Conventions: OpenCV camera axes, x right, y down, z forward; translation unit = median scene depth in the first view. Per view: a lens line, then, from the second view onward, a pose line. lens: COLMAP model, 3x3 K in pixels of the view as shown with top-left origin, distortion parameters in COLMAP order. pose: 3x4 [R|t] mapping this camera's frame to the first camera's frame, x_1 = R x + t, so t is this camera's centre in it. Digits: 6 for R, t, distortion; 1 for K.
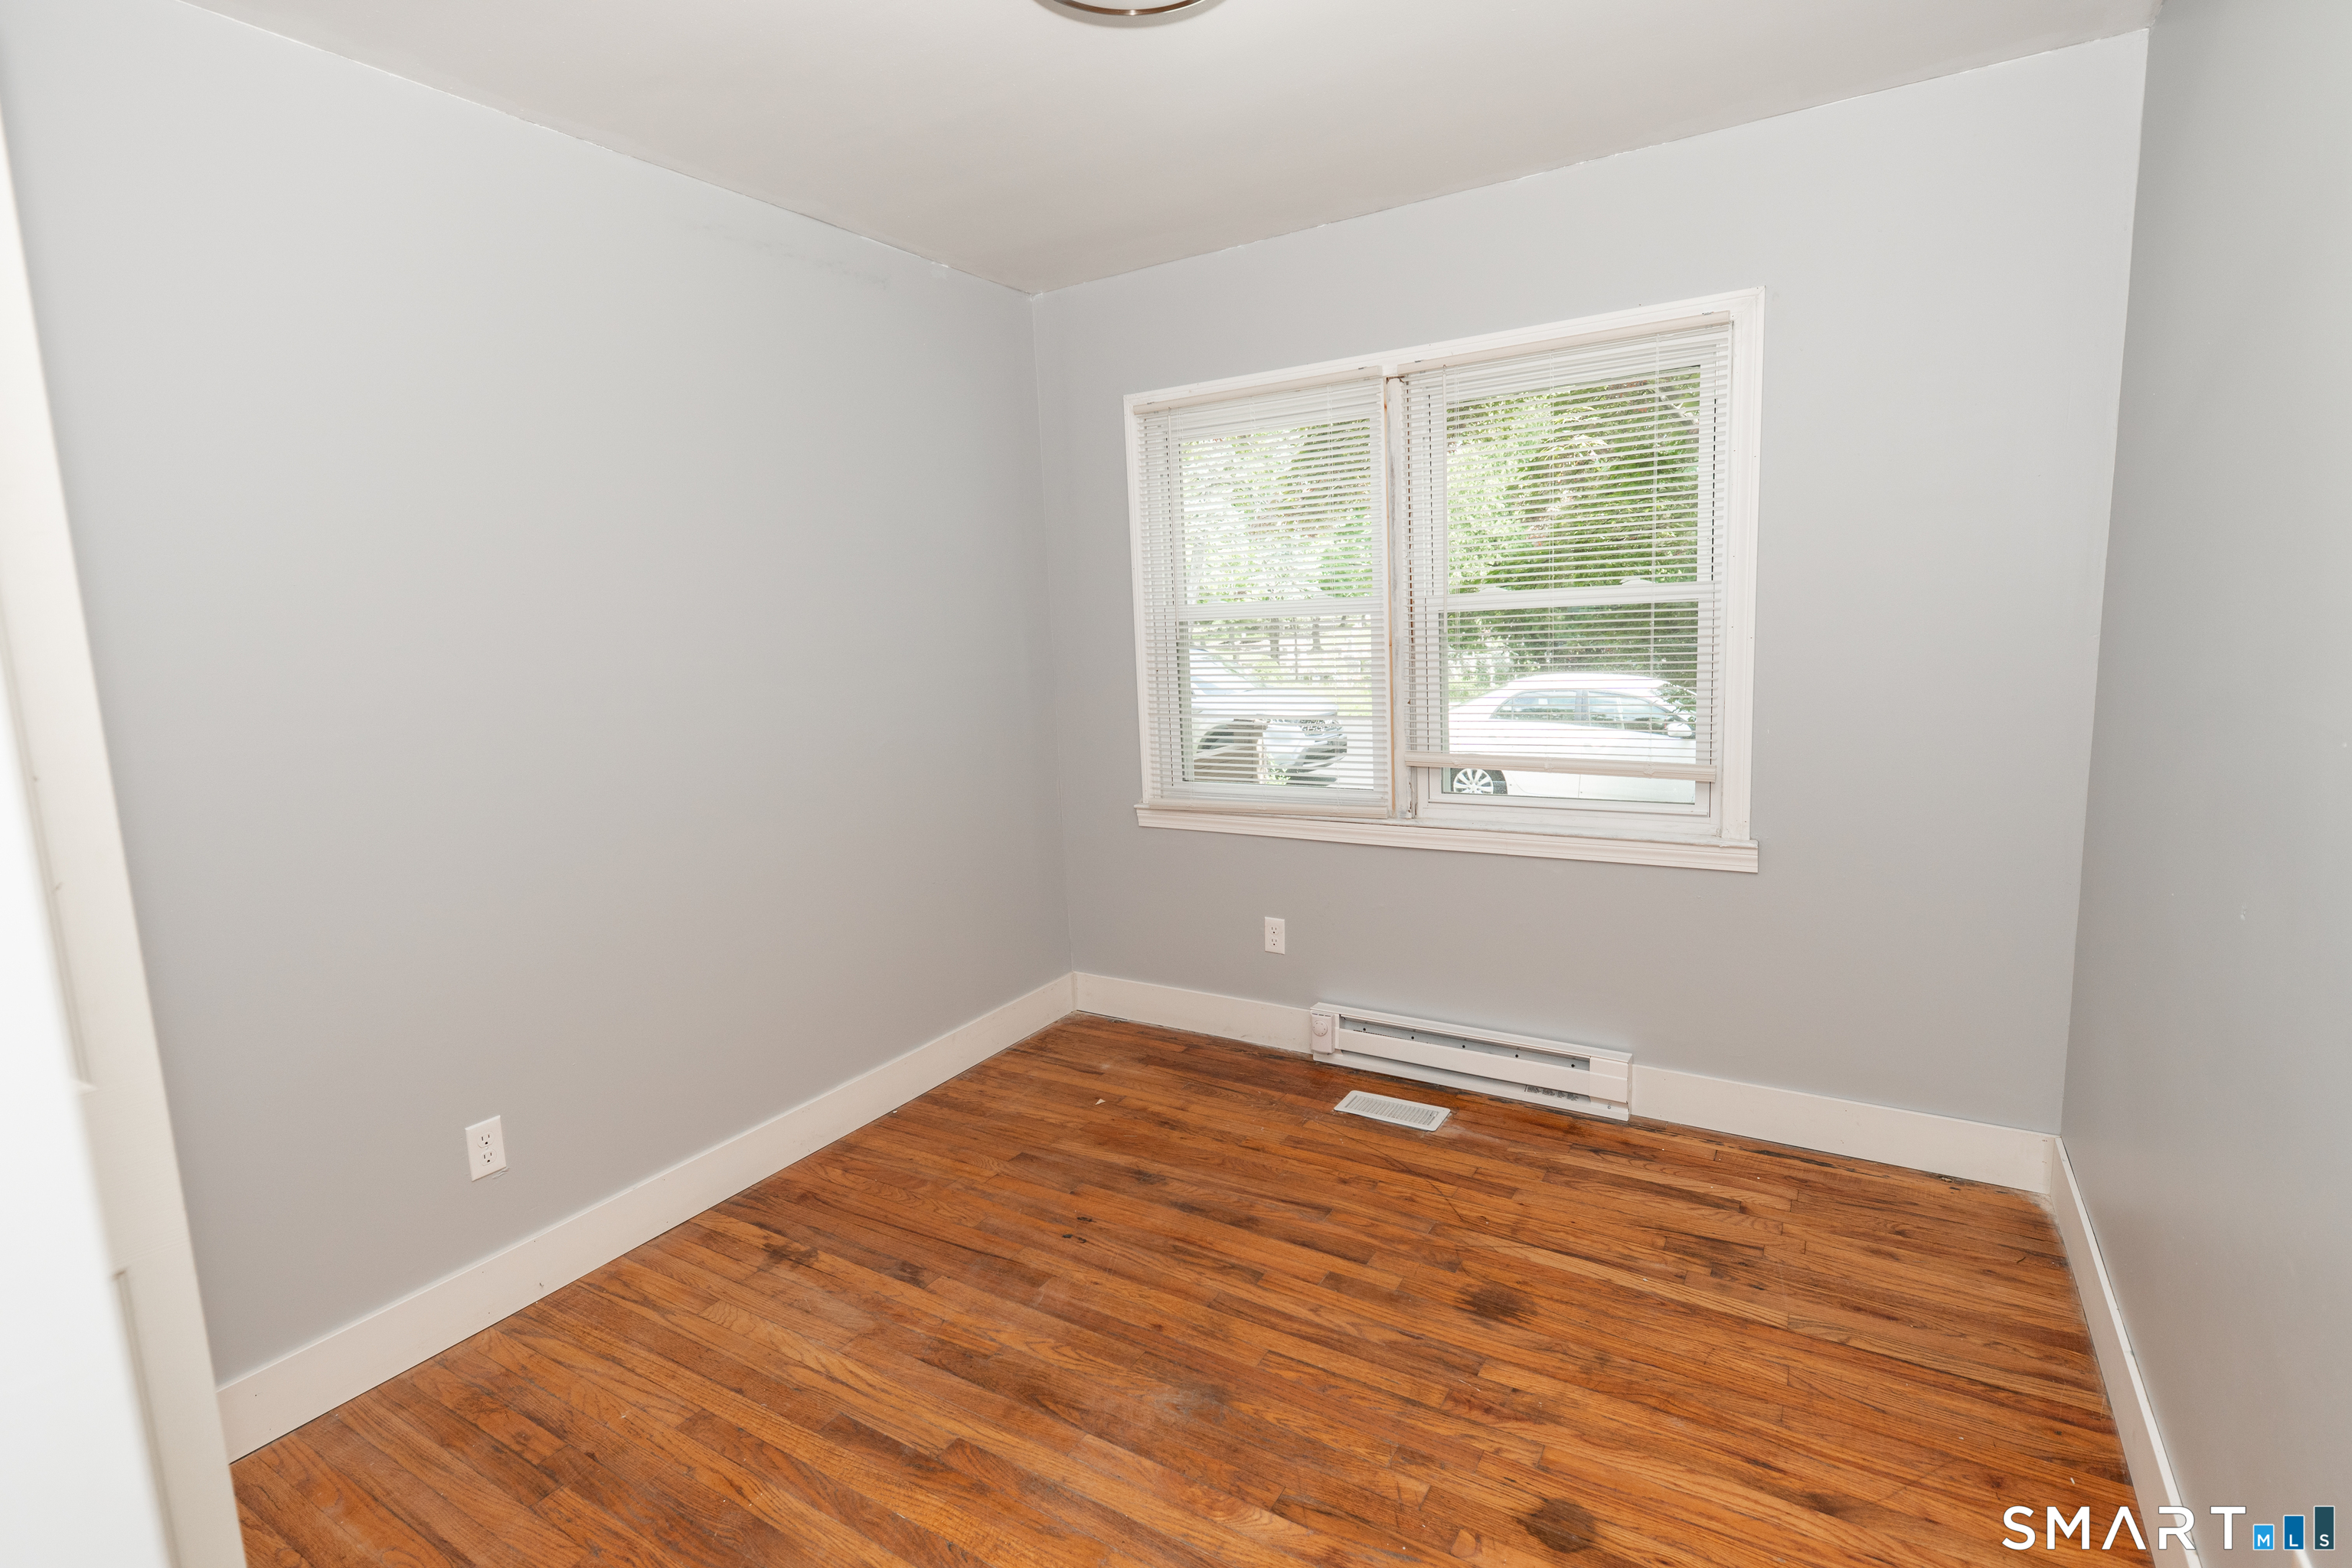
lens RADIAL K [[1115.8, 0, 1175.9], [0, 1115.8, 780.3], [0, 0, 1]] dist [0.003620, 0.000551]
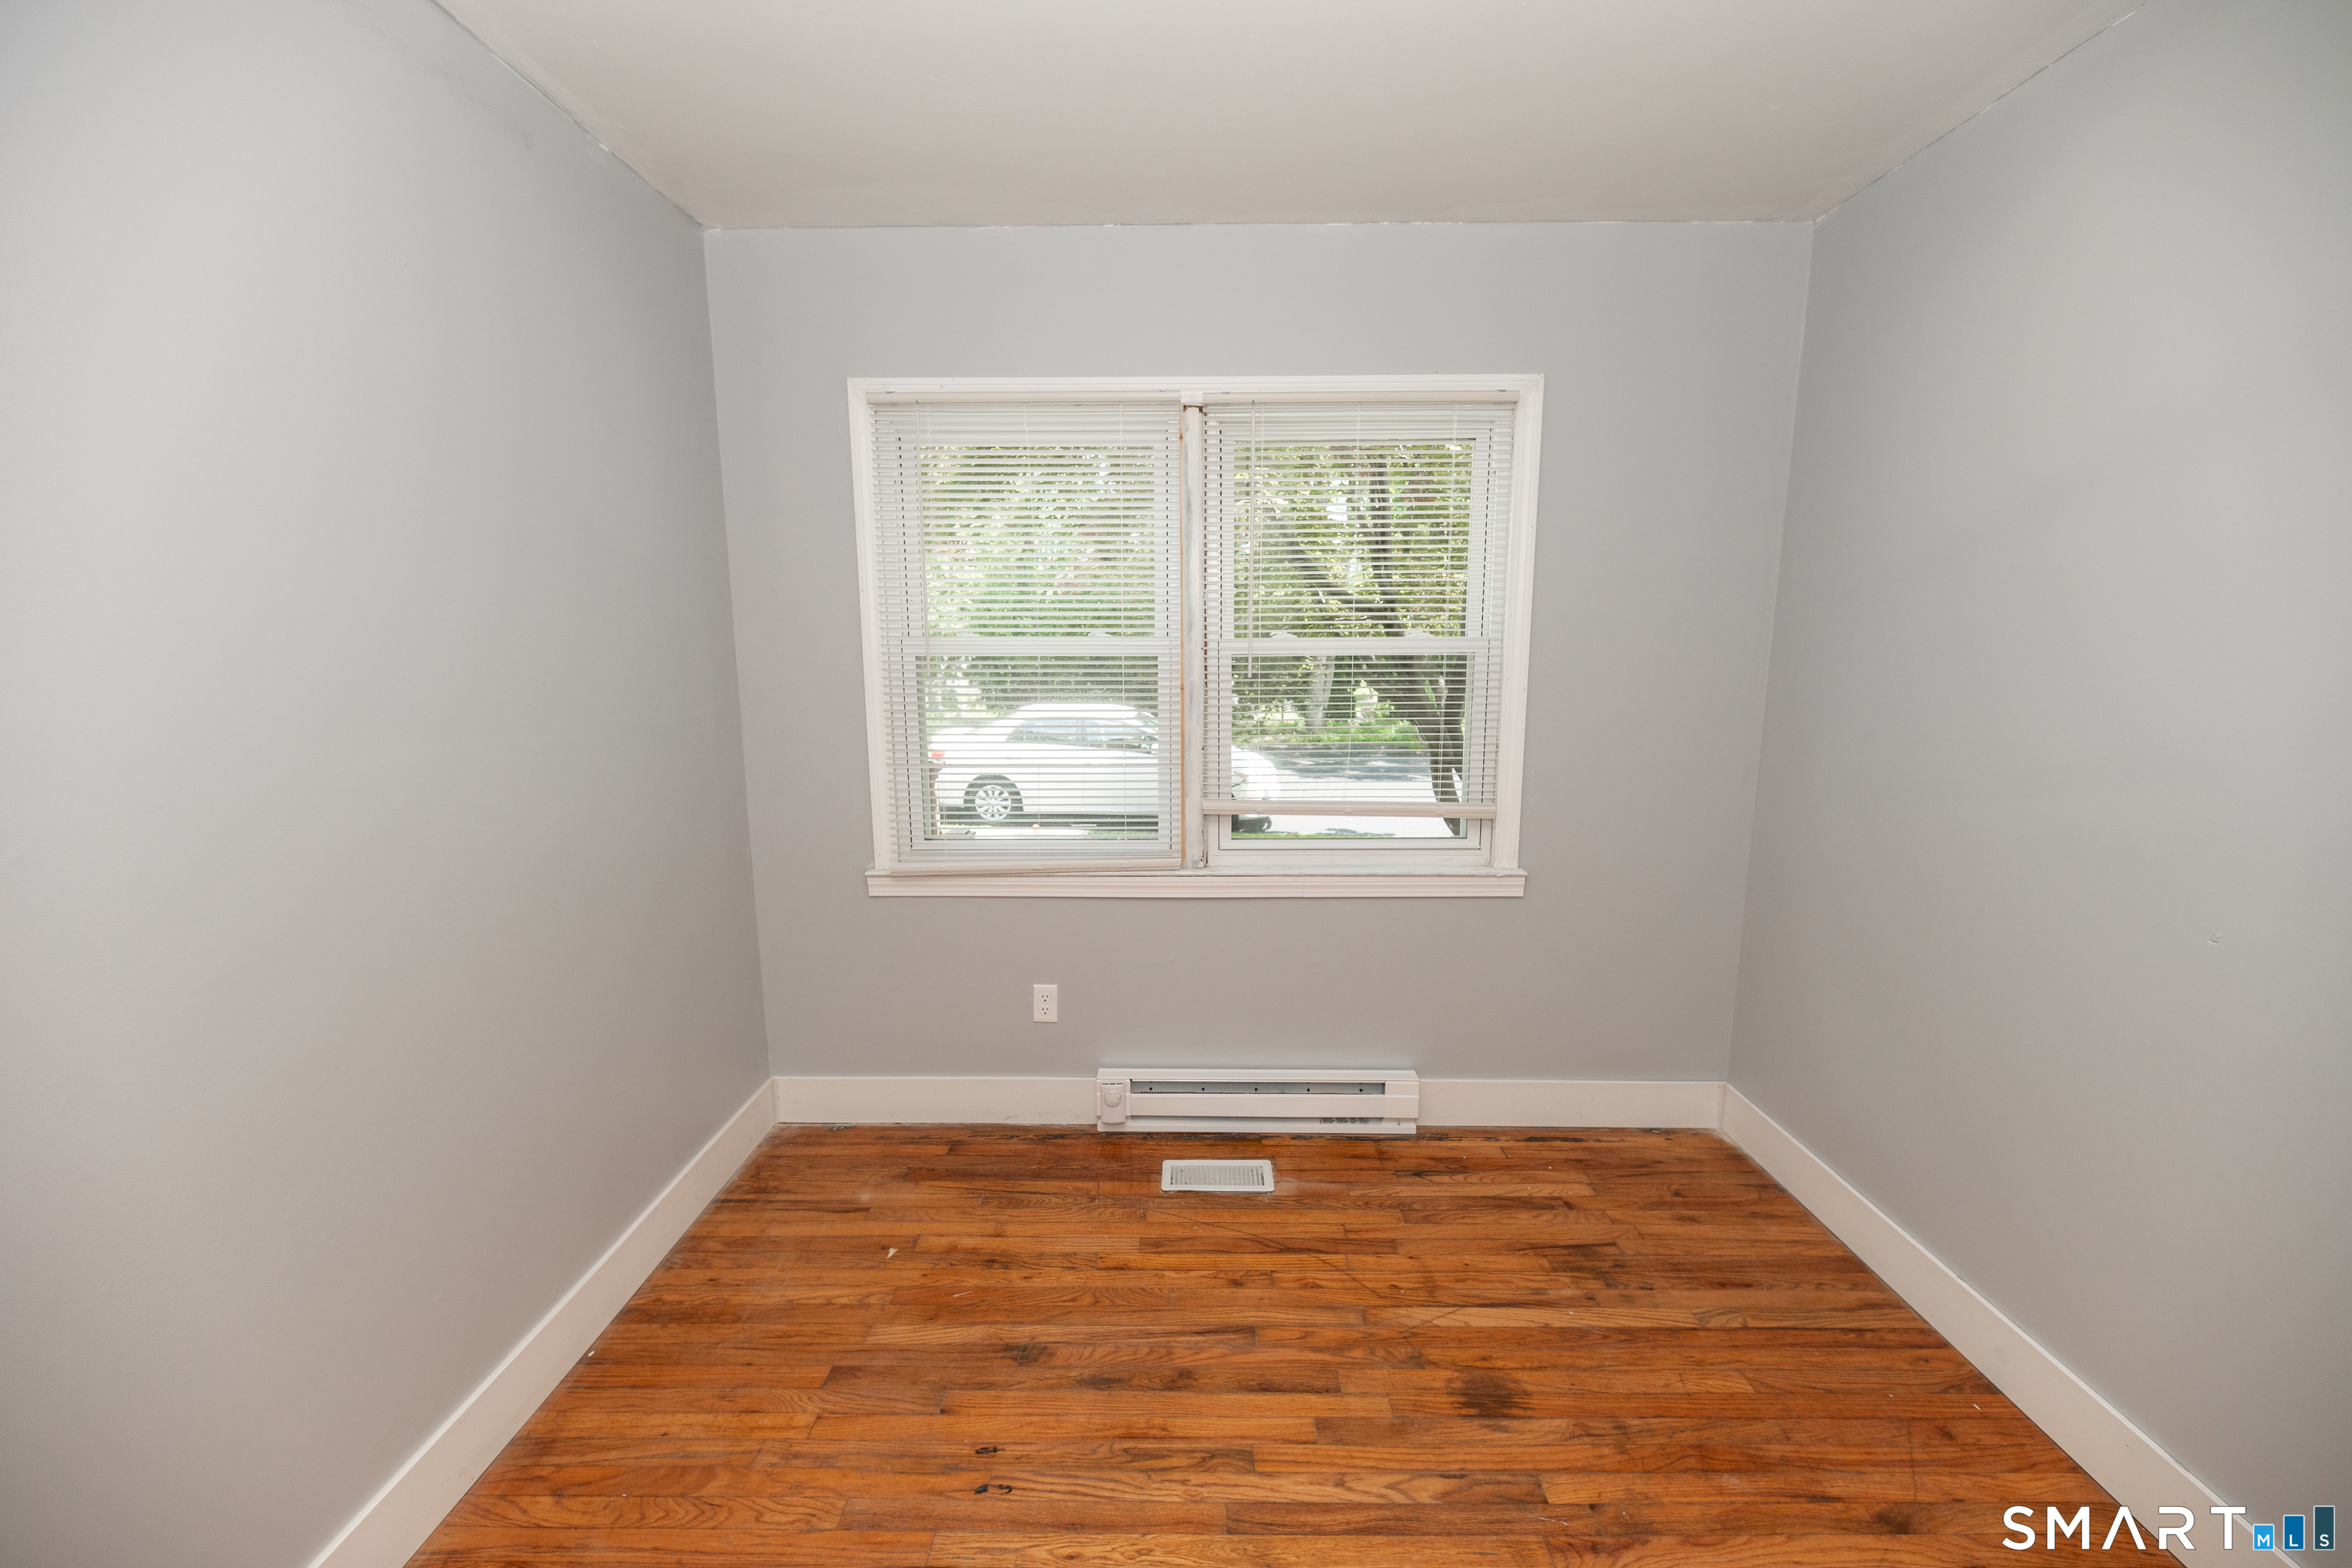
lens RADIAL K [[935.8, 0, 1178.6], [0, 935.8, 789.2], [0, 0, 1]] dist [0.001266, -0.005121]
pose [[0.855088, -0.043705, 0.516638, -0.287402], [0.042283, 0.999000, 0.014528, -0.059645], [-0.516757, 0.009422, 0.856080, 0.399811]]
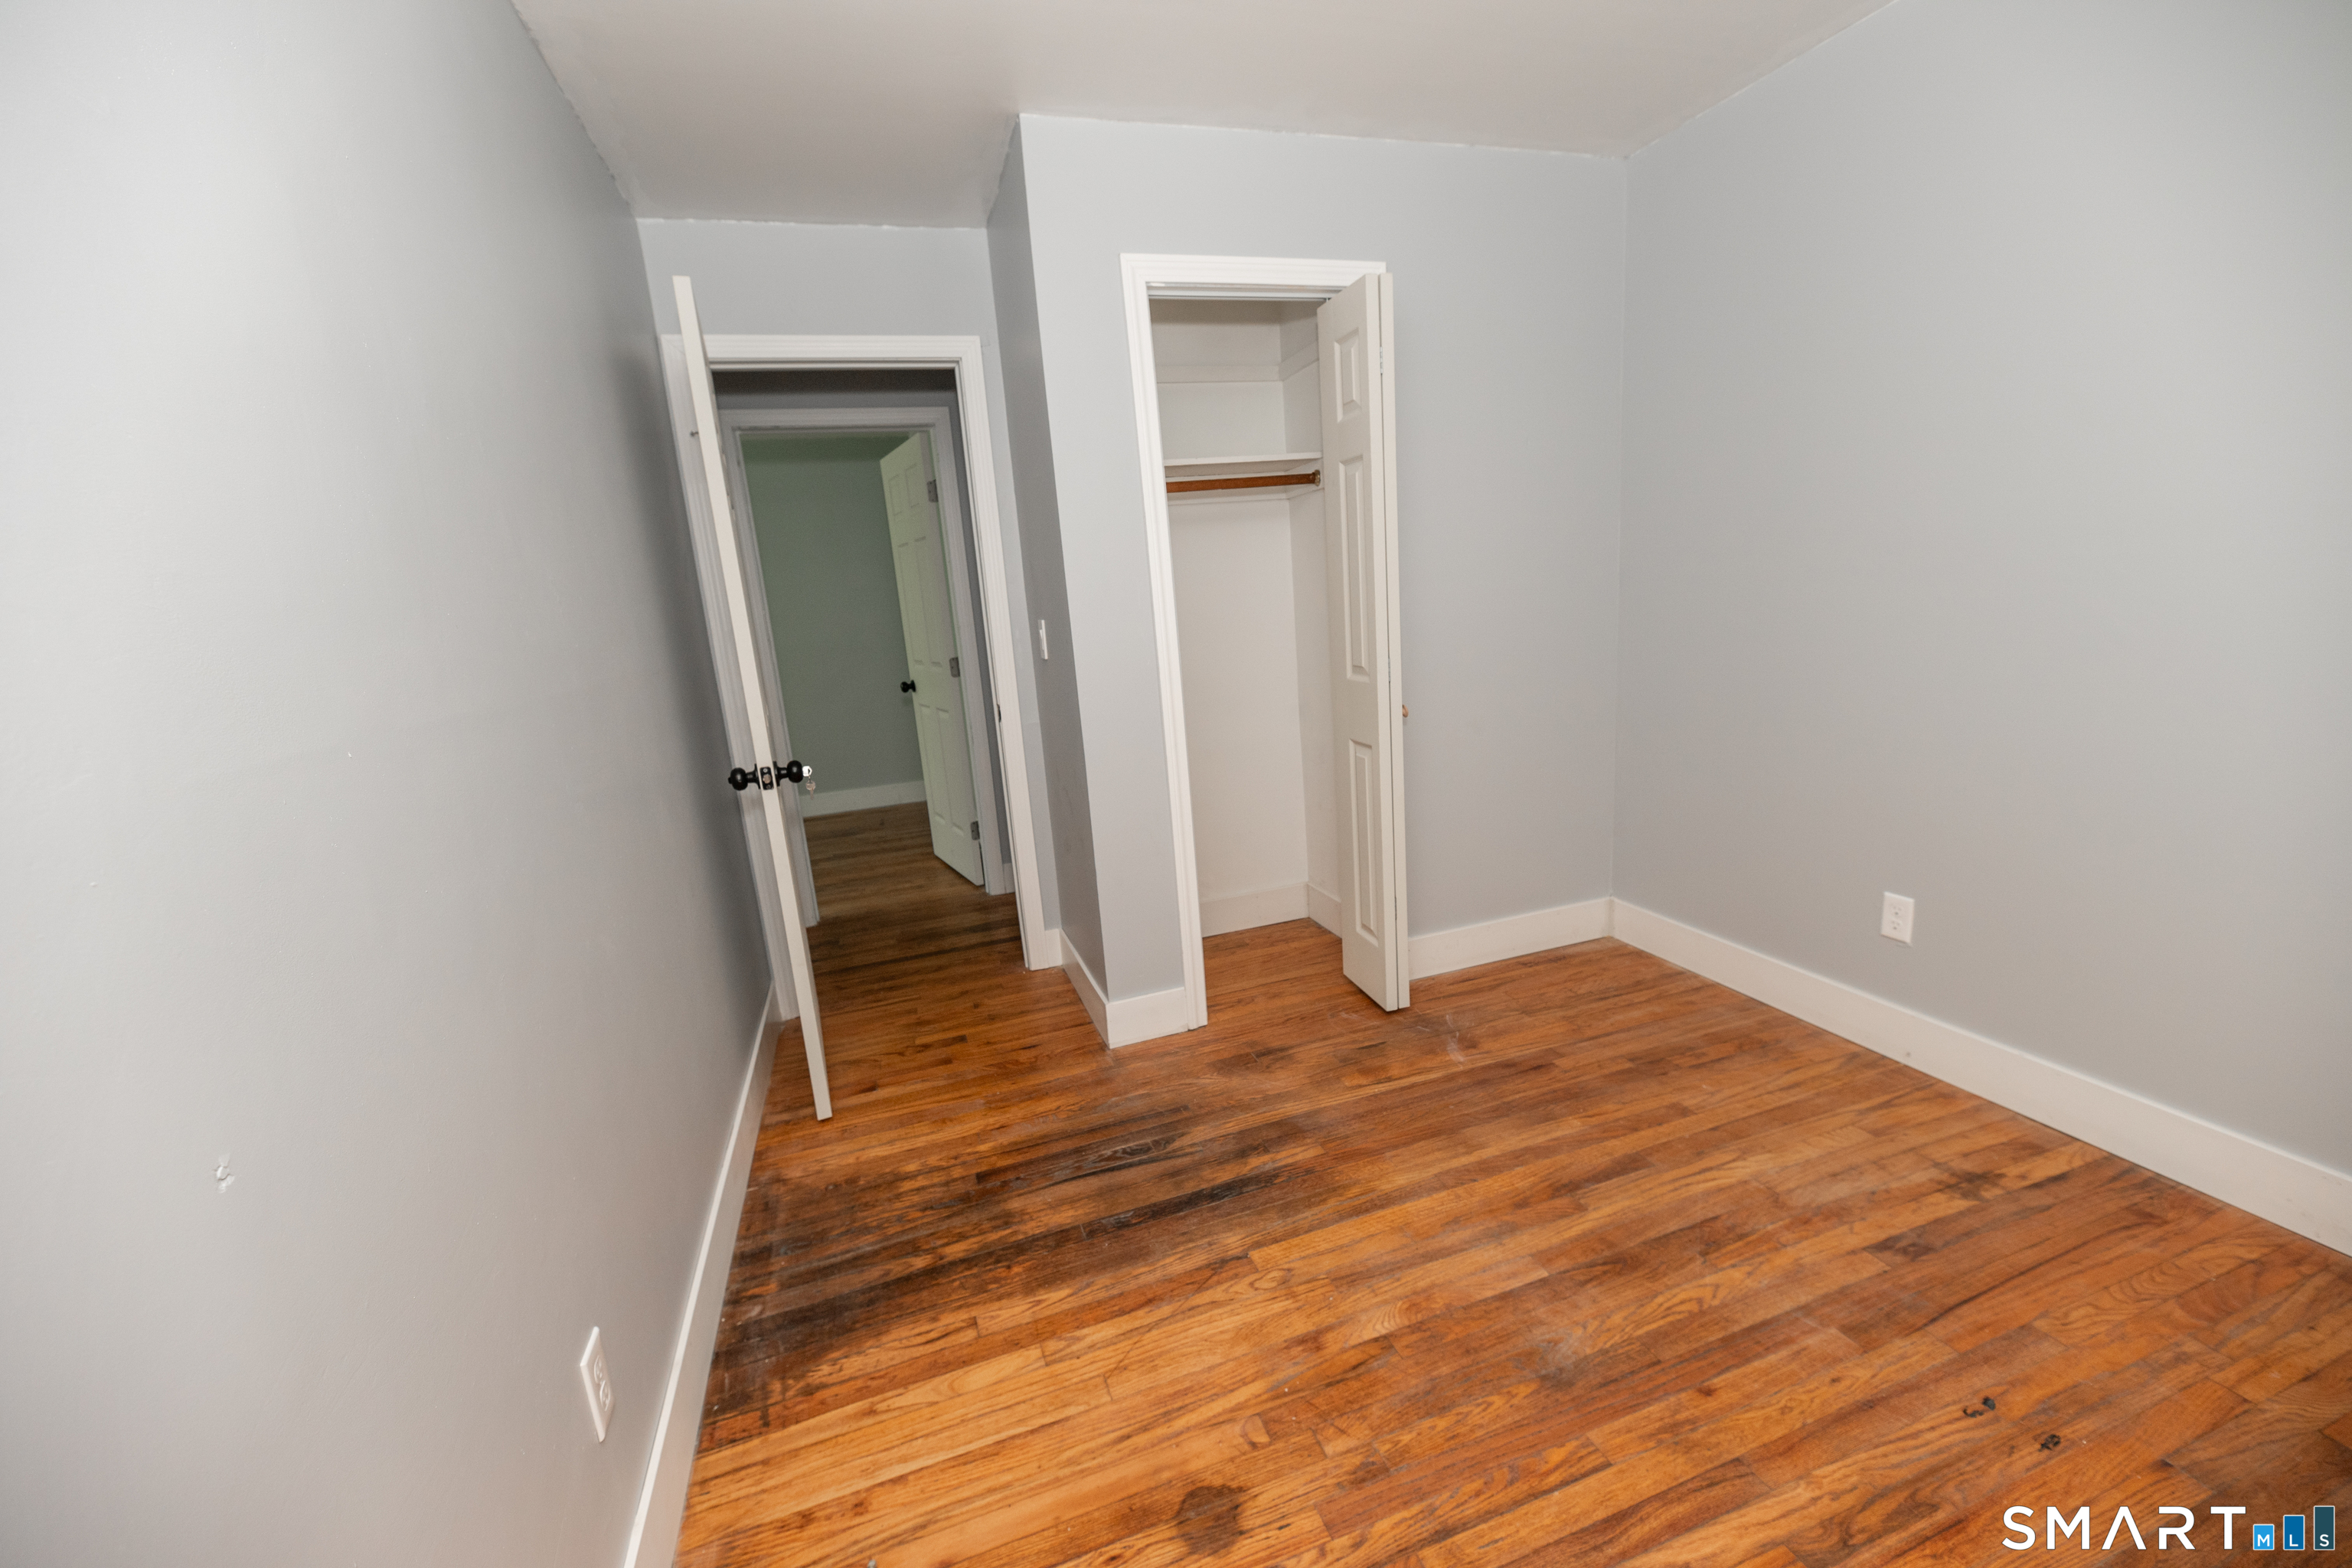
lens RADIAL K [[935.8, 0, 1178.6], [0, 935.8, 789.2], [0, 0, 1]] dist [0.001266, -0.005121]
pose [[-0.633728, 0.249468, -0.732226, 0.526782], [-0.010634, 0.943672, 0.330711, -0.115640], [0.773483, 0.217368, -0.595378, 0.882778]]
